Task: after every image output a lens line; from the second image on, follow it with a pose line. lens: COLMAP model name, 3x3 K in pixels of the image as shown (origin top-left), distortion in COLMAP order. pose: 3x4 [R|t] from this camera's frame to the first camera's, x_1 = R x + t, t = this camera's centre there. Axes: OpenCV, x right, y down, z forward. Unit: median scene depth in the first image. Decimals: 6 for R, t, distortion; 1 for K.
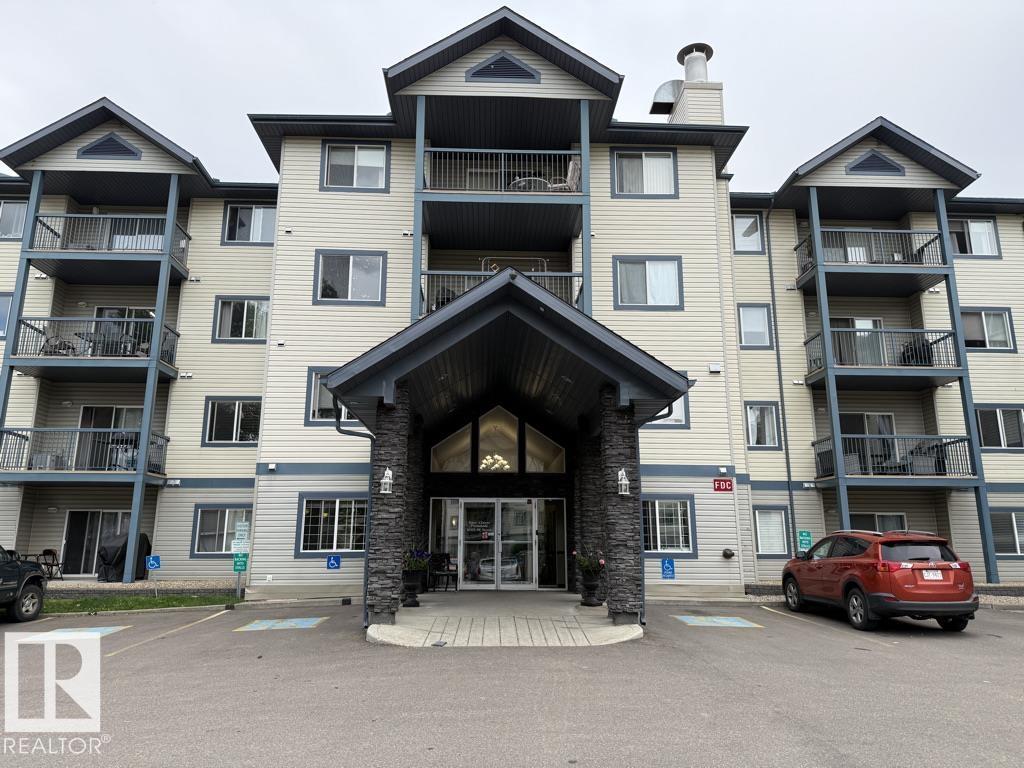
lens RADIAL K [[714.5, 0, 512.0], [0, 714.5, 384.0], [0, 0, 1]] dist [0.183060, -0.438837]
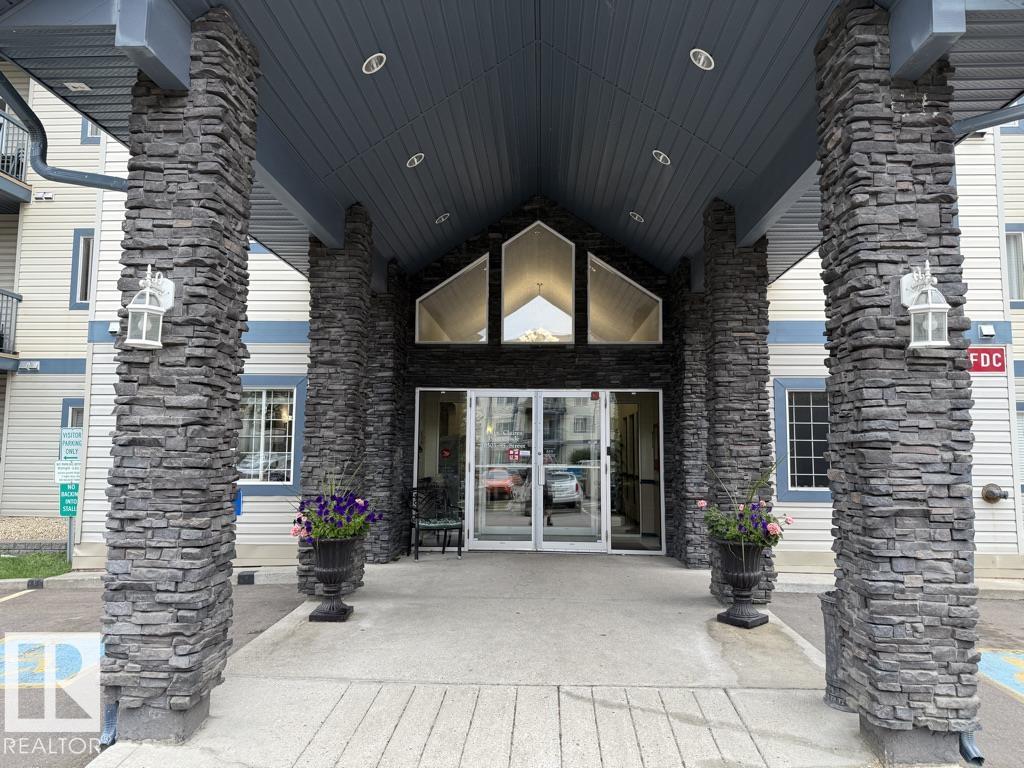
lens RADIAL K [[716.2, 0, 512.0], [0, 716.2, 384.0], [0, 0, 1]] dist [0.000914, -0.000026]
pose [[0.996480, -0.001493, -0.083816, 0.007399], [0.012197, 0.991783, 0.127351, 0.091318], [0.082937, -0.127925, 0.988310, 0.493833]]
